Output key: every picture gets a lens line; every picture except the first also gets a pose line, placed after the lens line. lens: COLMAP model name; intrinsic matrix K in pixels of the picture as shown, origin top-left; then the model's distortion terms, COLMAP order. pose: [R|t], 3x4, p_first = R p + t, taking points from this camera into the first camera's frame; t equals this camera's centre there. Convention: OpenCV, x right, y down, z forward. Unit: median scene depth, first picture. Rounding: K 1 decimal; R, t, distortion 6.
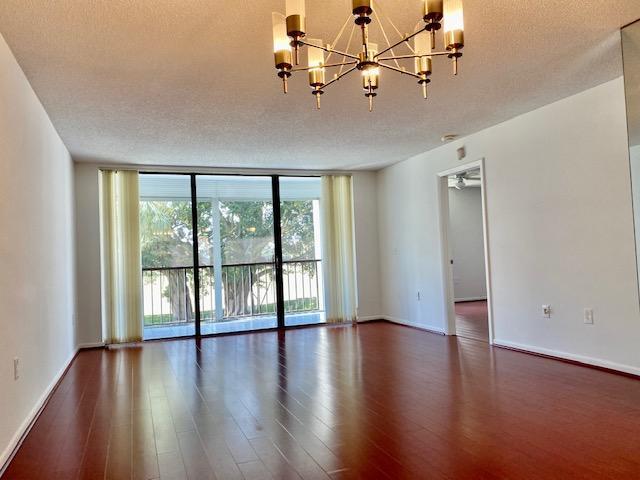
lens RADIAL K [[482.5, 0, 320.0], [0, 482.5, 240.0], [0, 0, 1]] dist [0.030560, -0.046335]
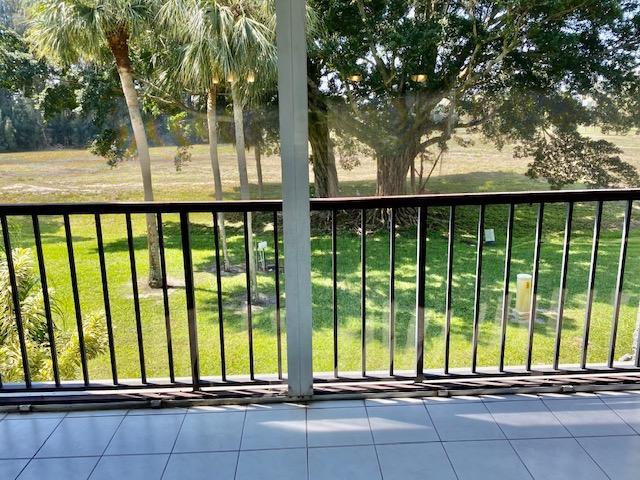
lens RADIAL K [[482.5, 0, 320.0], [0, 482.5, 240.0], [0, 0, 1]] dist [0.030560, -0.046335]
pose [[0.942795, 0.111514, -0.314169, -0.028241], [-0.017989, 0.958039, 0.286072, 0.002430], [0.332887, -0.264055, 0.905241, 0.239711]]
